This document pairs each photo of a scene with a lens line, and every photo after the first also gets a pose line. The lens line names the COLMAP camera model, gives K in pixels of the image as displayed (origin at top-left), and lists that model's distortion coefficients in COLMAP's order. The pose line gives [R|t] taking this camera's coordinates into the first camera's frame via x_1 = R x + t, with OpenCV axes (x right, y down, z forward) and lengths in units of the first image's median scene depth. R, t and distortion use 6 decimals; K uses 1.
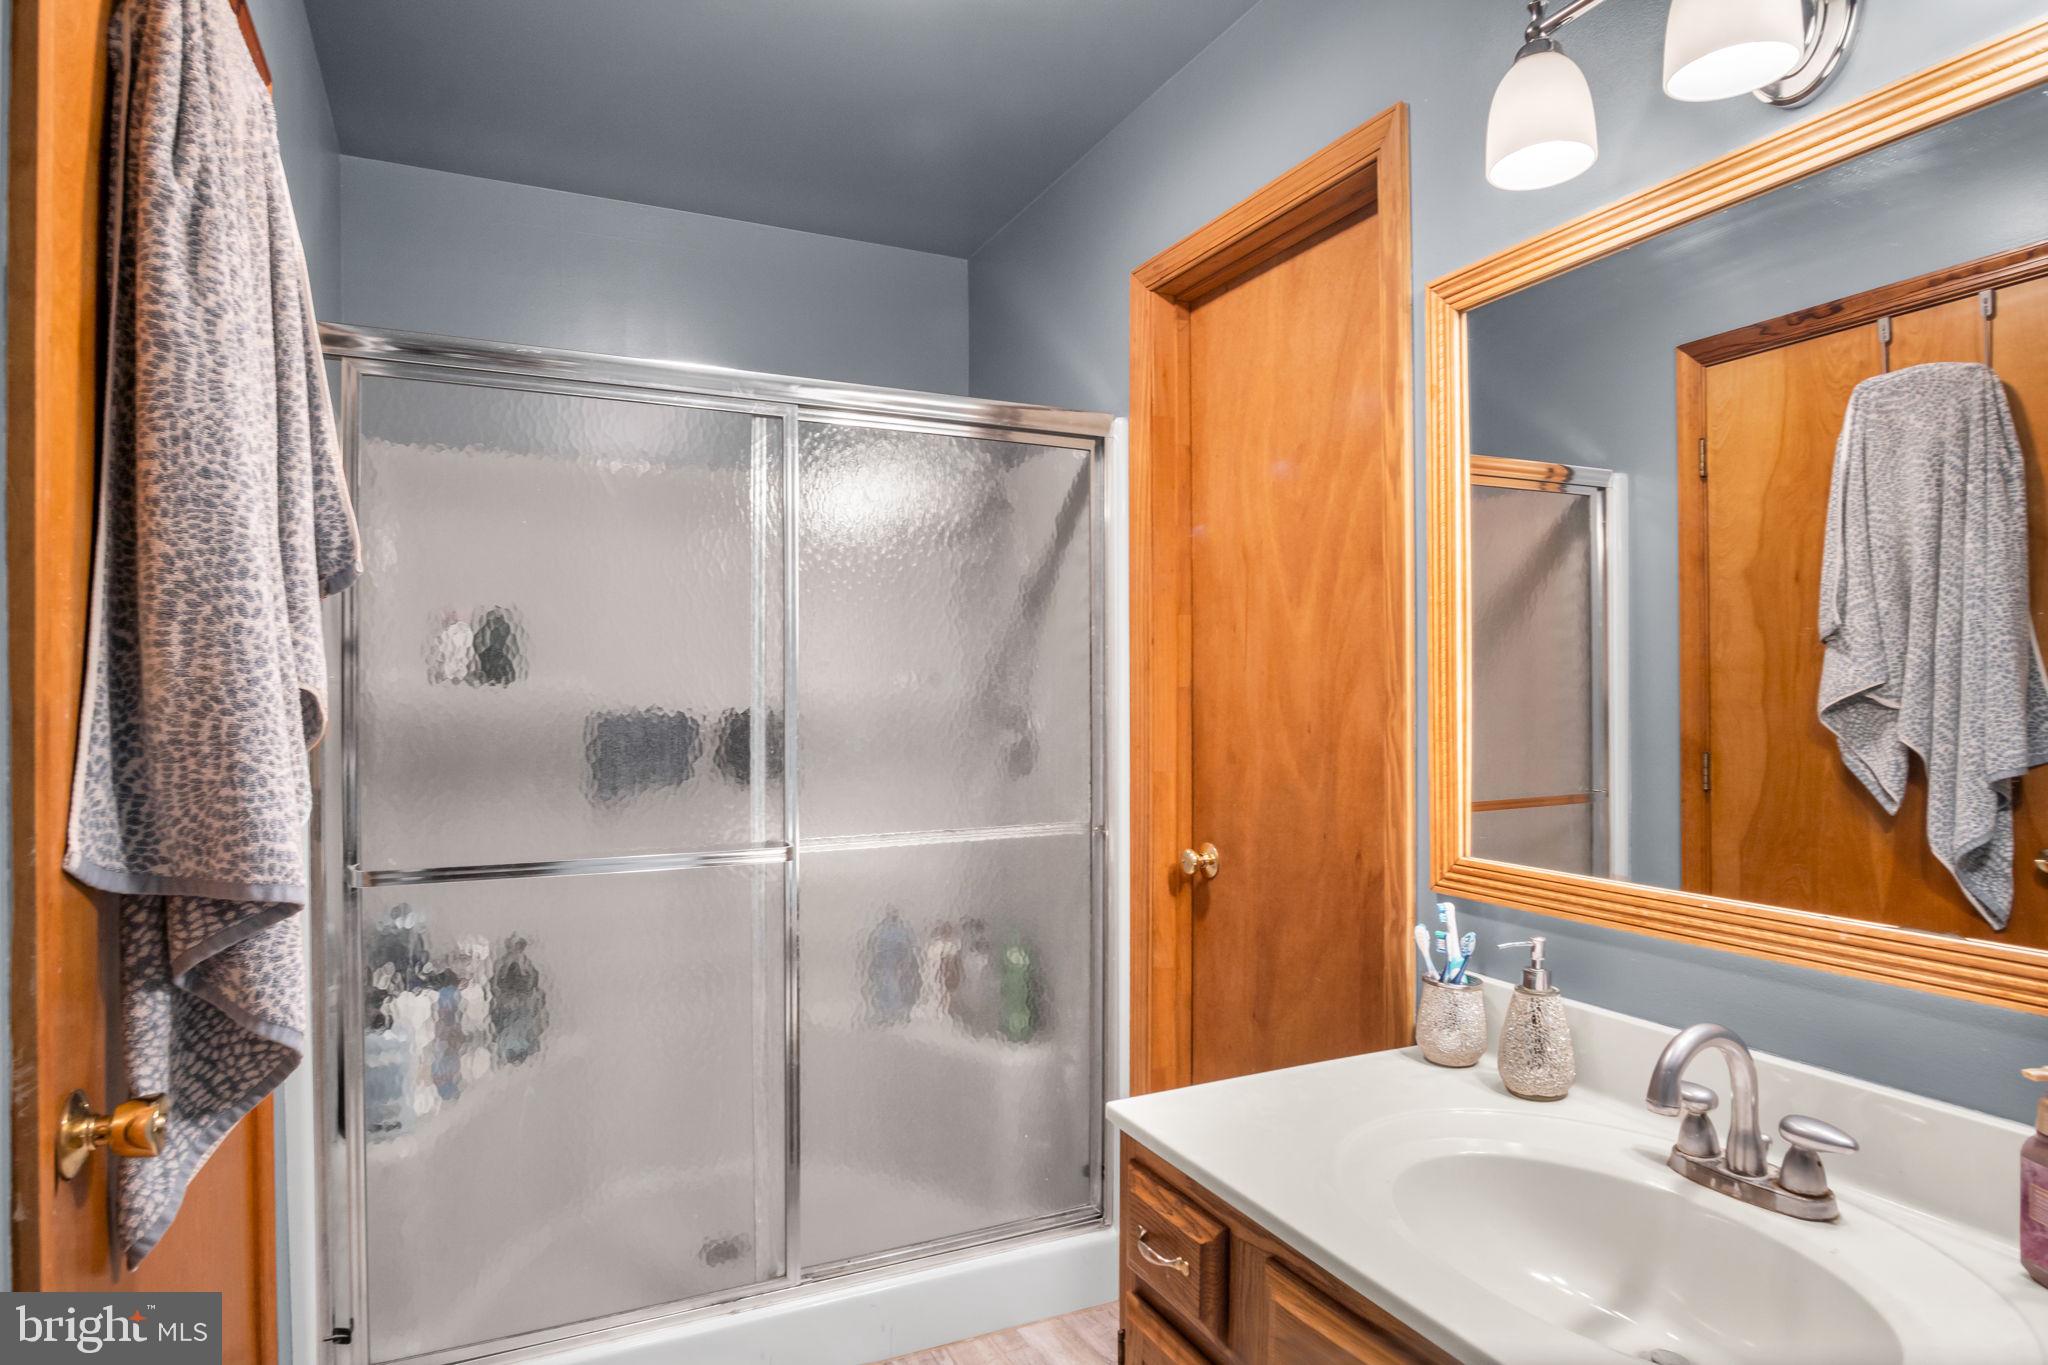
lens RADIAL K [[1115.8, 0, 1013.2], [0, 1115.8, 690.1], [0, 0, 1]] dist [-0.030194, -0.000166]
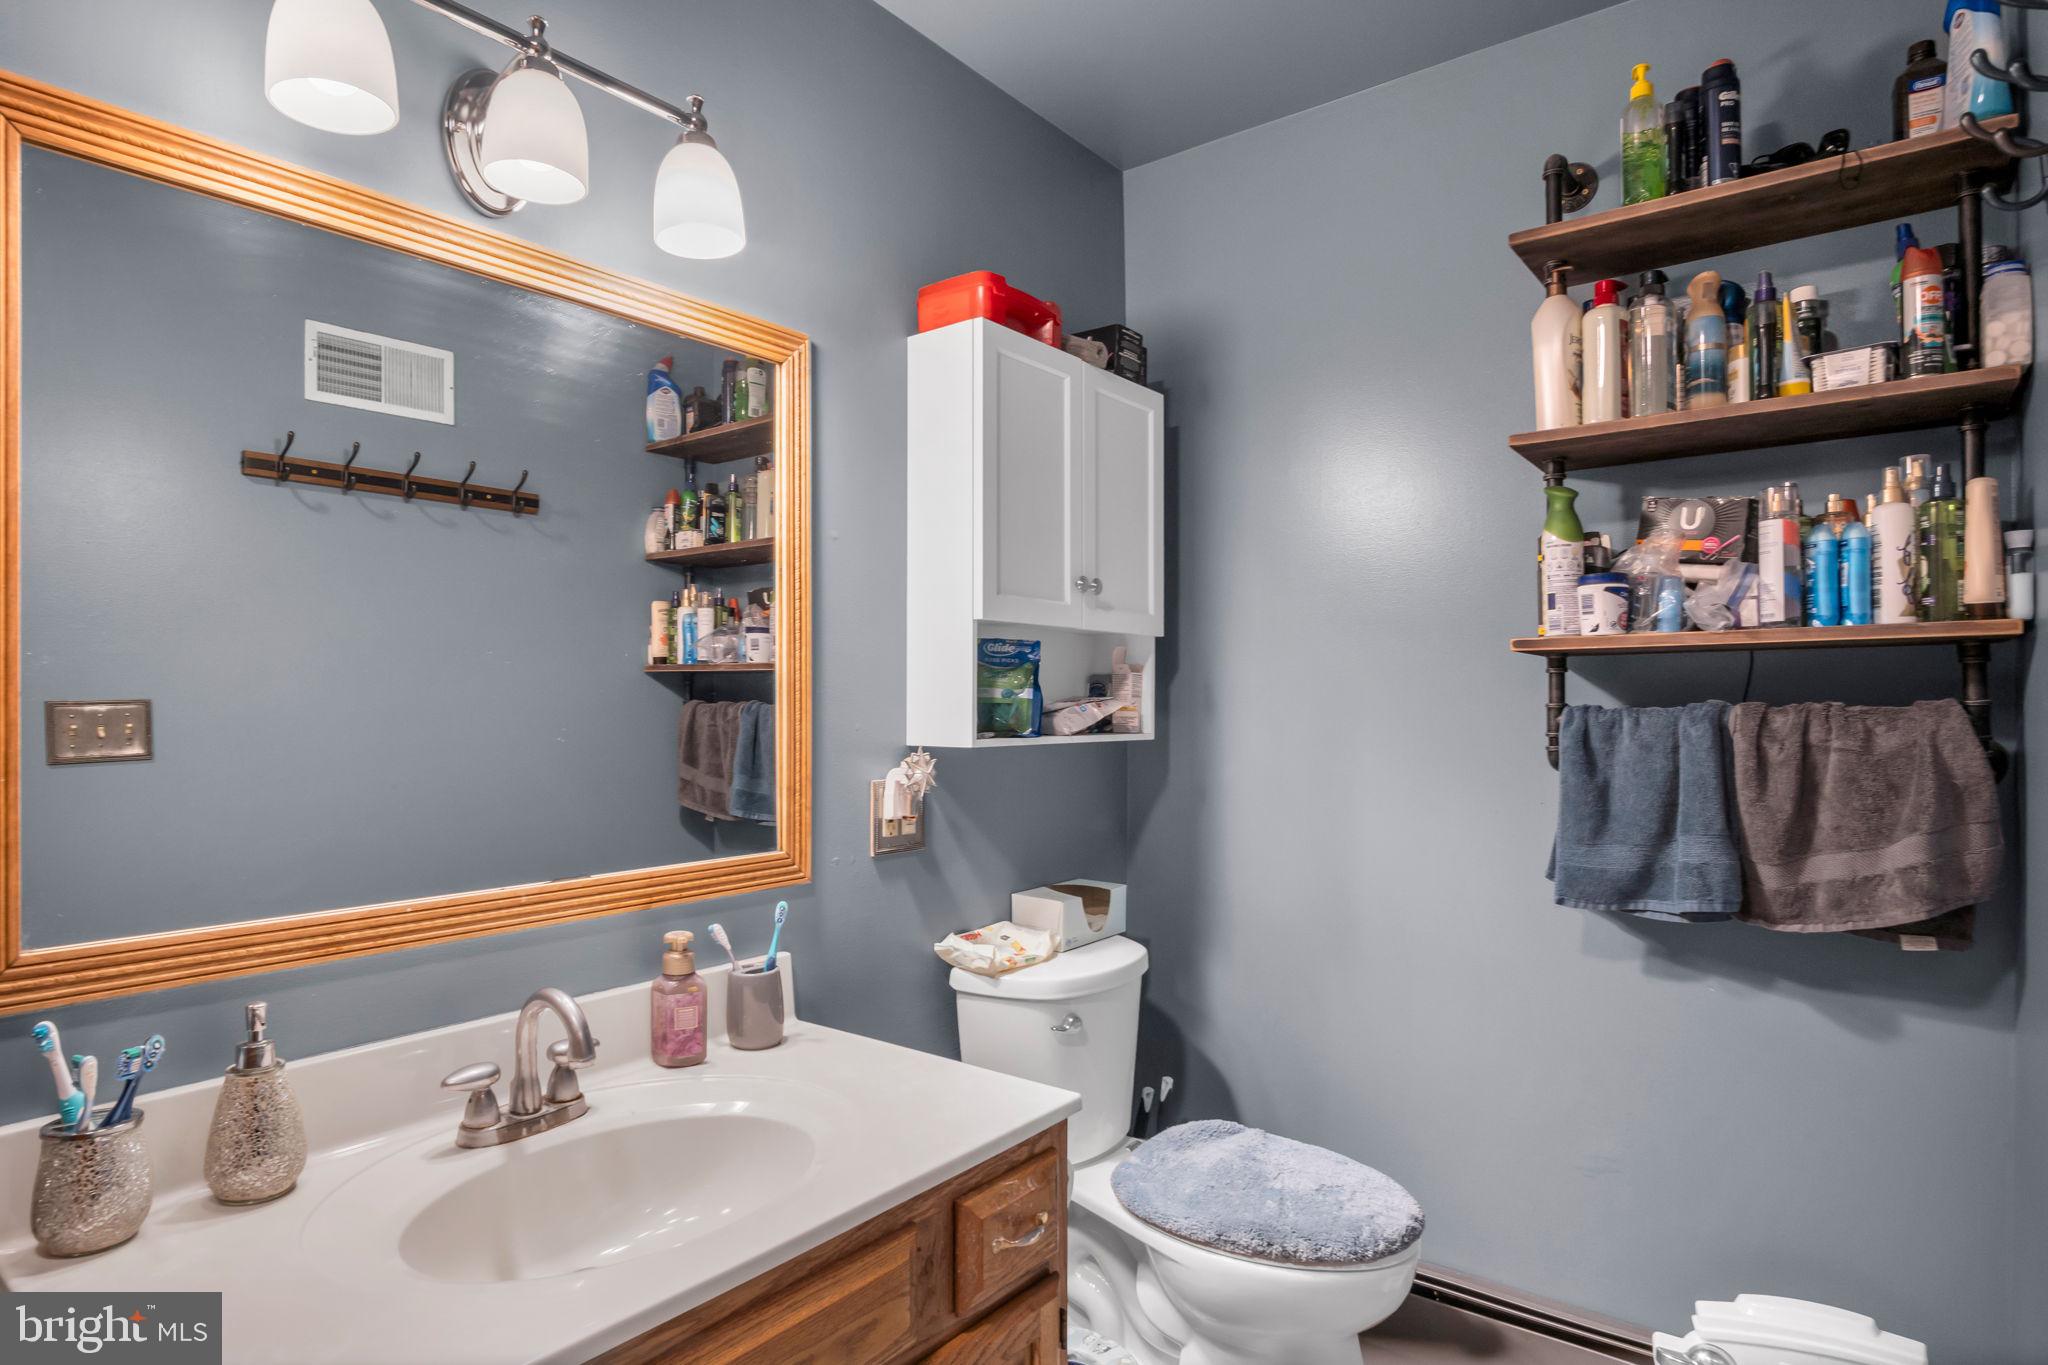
lens RADIAL K [[1115.8, 0, 1013.2], [0, 1115.8, 690.1], [0, 0, 1]] dist [-0.030194, -0.000166]
pose [[-0.450769, 0.008583, 0.892599, -0.586124], [-0.000805, 0.999949, -0.010022, -0.003275], [-0.892640, -0.005236, -0.450739, 0.987826]]
